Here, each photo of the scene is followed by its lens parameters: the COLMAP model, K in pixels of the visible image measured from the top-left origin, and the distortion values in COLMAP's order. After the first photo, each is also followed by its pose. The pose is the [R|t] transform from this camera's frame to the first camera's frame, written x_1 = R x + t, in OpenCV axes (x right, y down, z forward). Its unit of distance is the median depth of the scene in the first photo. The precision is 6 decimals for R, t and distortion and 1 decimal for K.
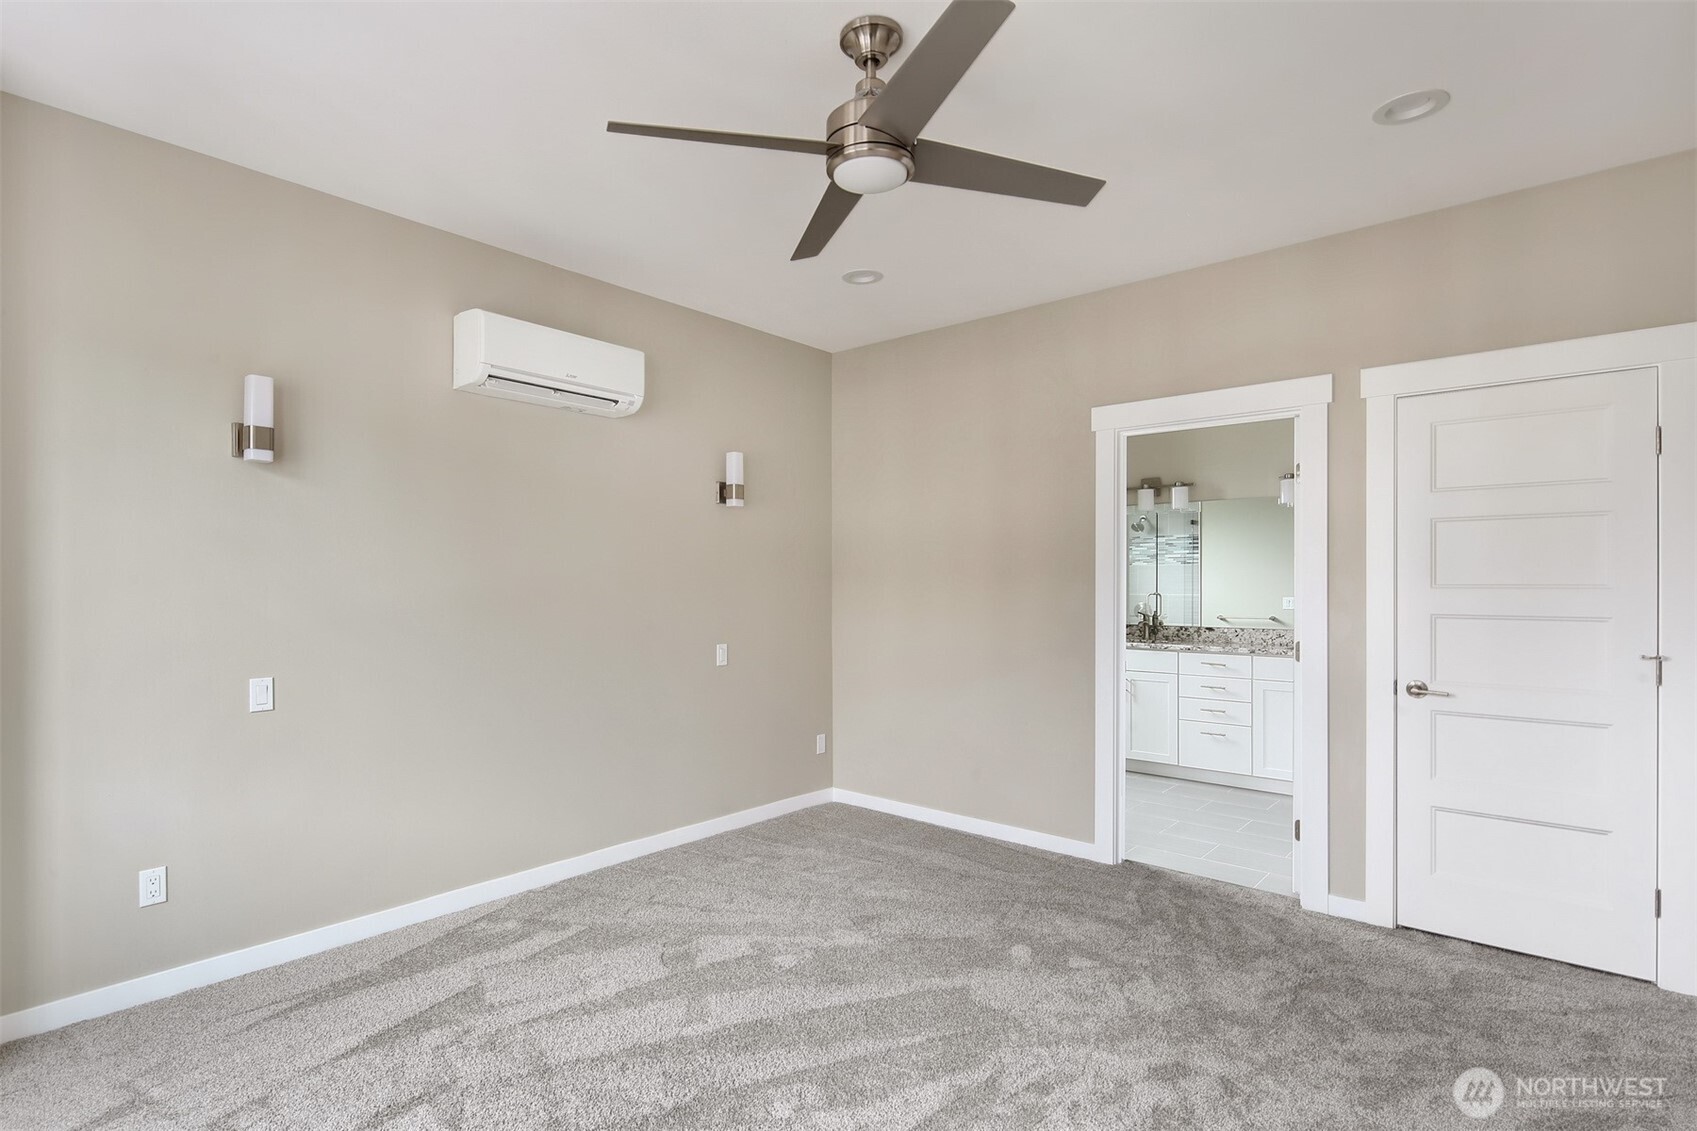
lens RADIAL K [[841.7, 0, 848.5], [0, 841.7, 565.5], [0, 0, 1]] dist [0.000356, 0.000219]
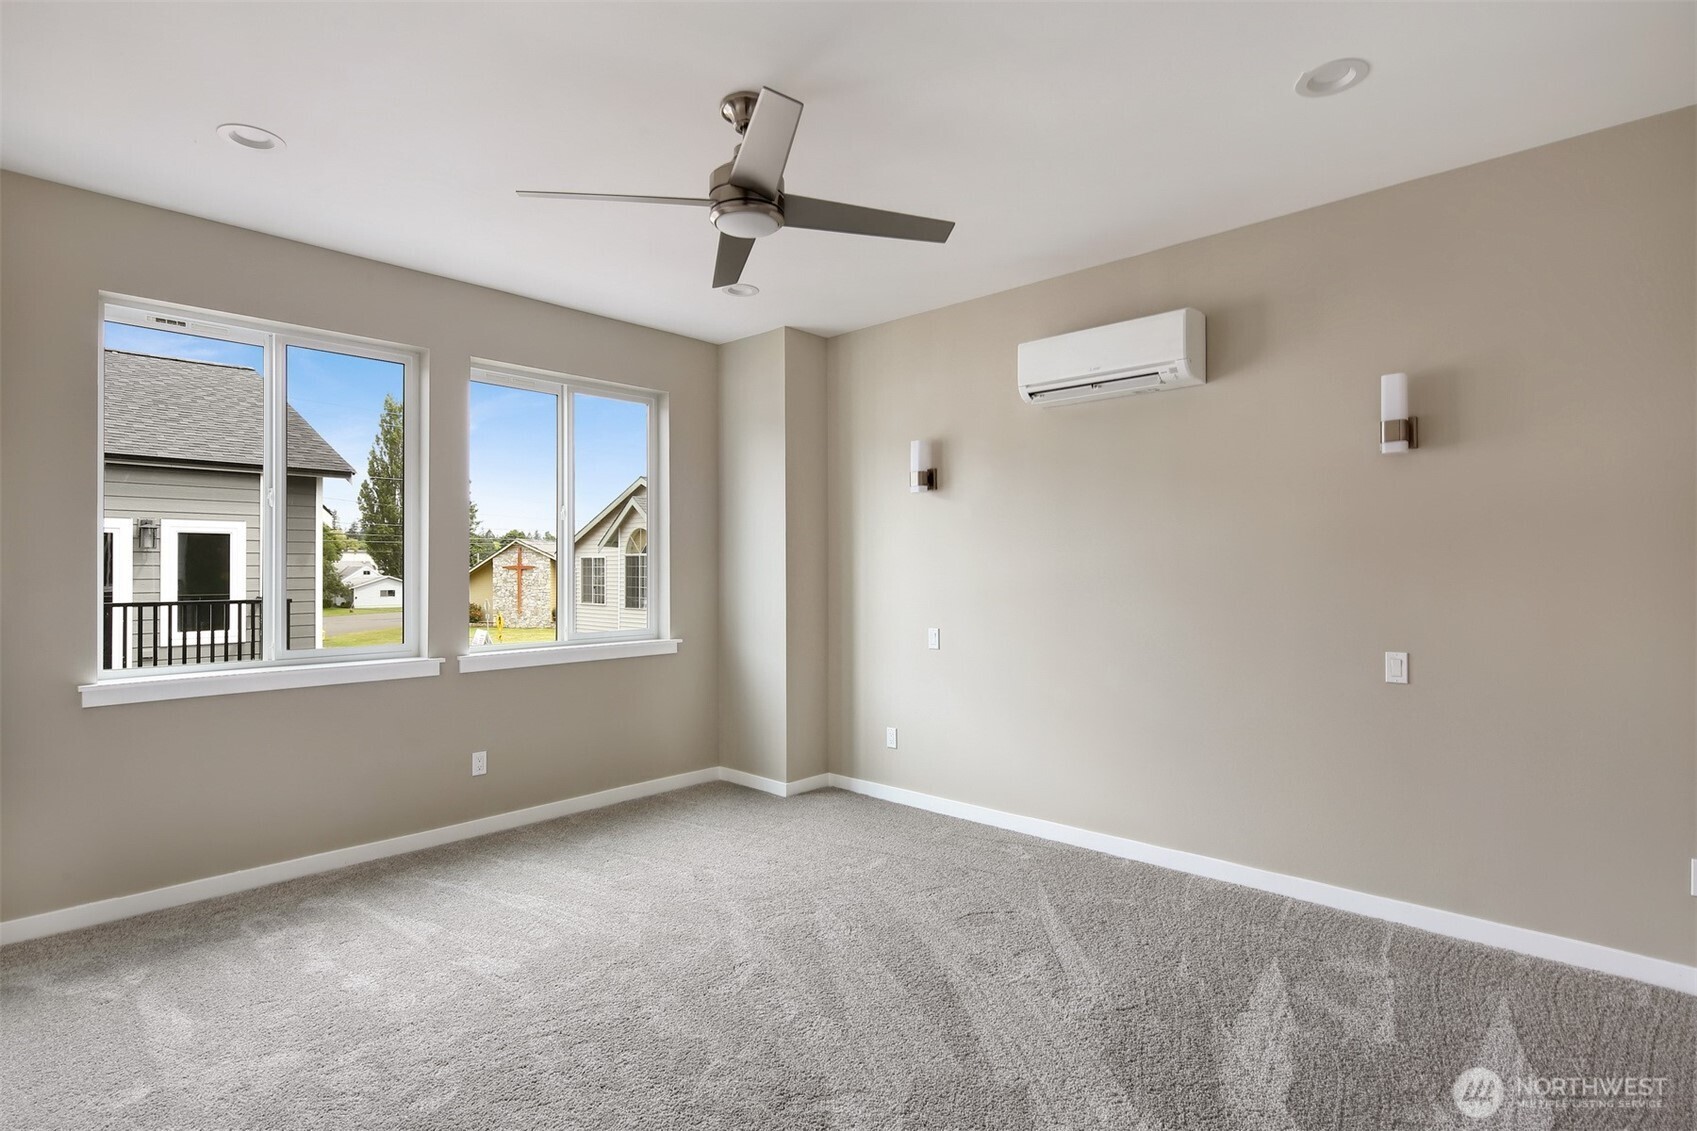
lens RADIAL K [[842.8, 0, 848.5], [0, 842.8, 565.5], [0, 0, 1]] dist [0.001537, -0.000505]
pose [[-0.038018, -0.011591, -0.999210, 0.674888], [0.020353, 0.999716, -0.012371, 0.024157], [0.999070, -0.020807, -0.037771, 0.681906]]
